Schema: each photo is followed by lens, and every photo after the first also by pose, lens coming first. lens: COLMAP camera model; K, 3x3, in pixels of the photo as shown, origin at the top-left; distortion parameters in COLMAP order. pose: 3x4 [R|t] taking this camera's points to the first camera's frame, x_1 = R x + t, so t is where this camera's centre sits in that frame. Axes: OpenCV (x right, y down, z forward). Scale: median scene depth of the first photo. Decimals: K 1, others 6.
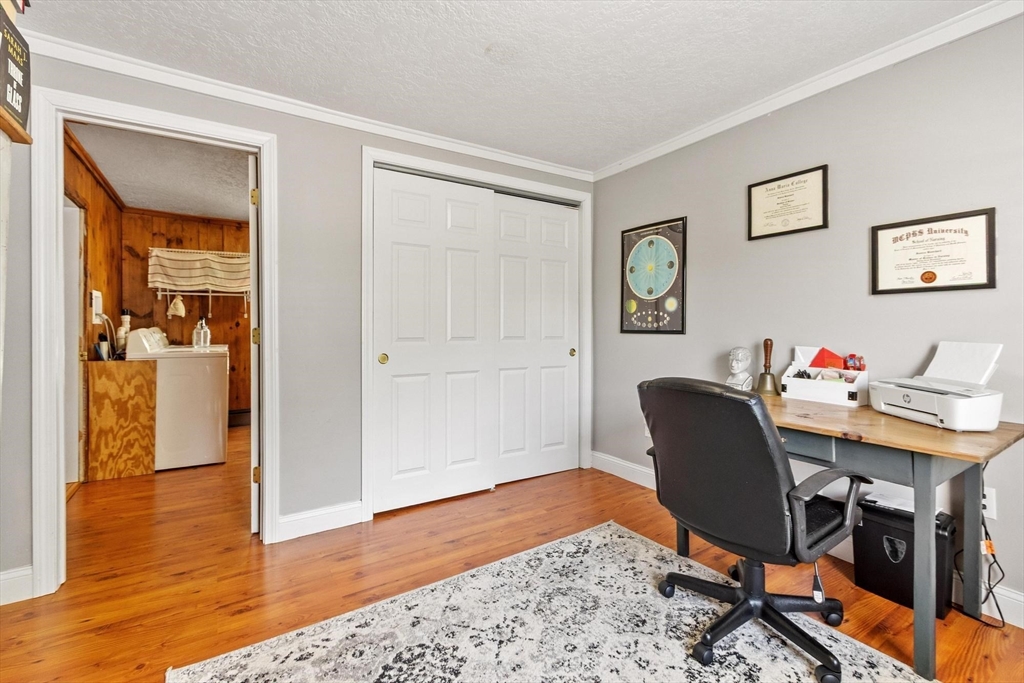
lens RADIAL K [[455.9, 0, 517.6], [0, 455.9, 323.7], [0, 0, 1]] dist [0.000788, -0.000805]
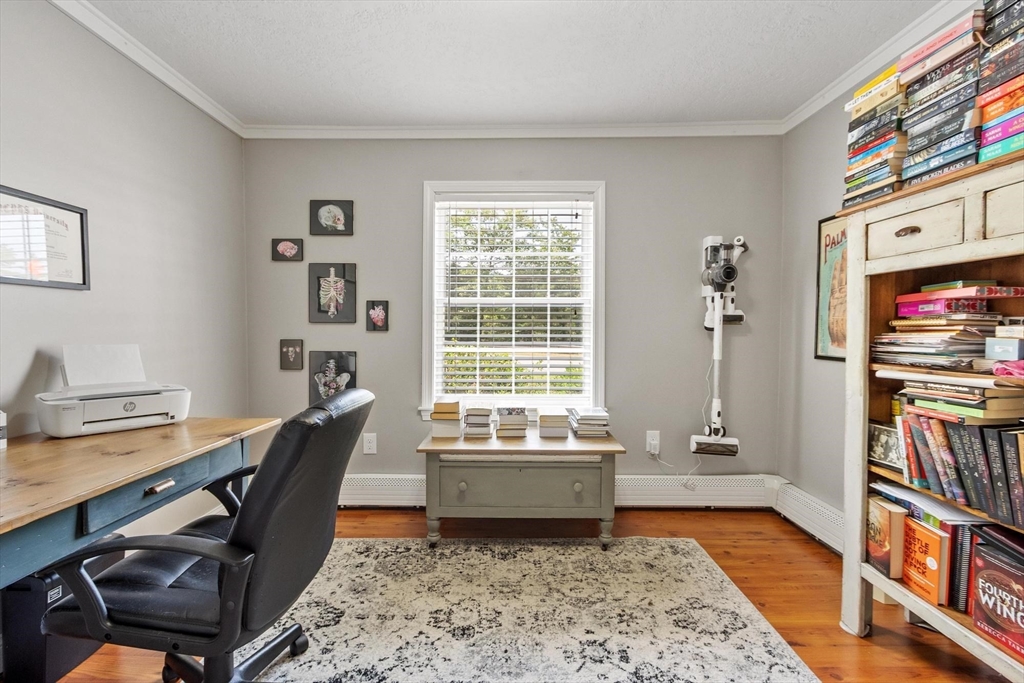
lens RADIAL K [[455.9, 0, 512.4], [0, 455.9, 339.0], [0, 0, 1]] dist [0.000788, -0.000805]
pose [[-0.836980, -0.009079, 0.547159, -0.221899], [-0.004337, 0.999941, 0.009958, 0.012004], [-0.547217, 0.005961, -0.836970, 1.027482]]
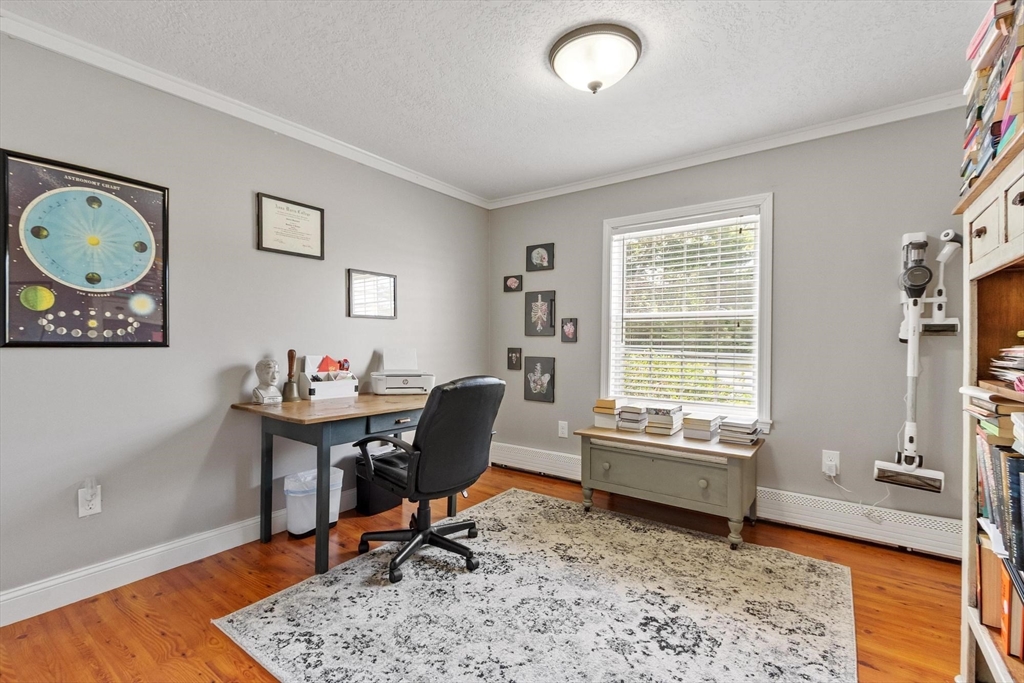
lens RADIAL K [[455.9, 0, 504.7], [0, 455.9, 346.9], [0, 0, 1]] dist [0.000788, -0.000805]
pose [[-0.348531, -0.010389, 0.937240, -0.662646], [-0.012739, 0.999899, 0.006346, 0.014078], [-0.937211, -0.009728, -0.348628, 0.952605]]
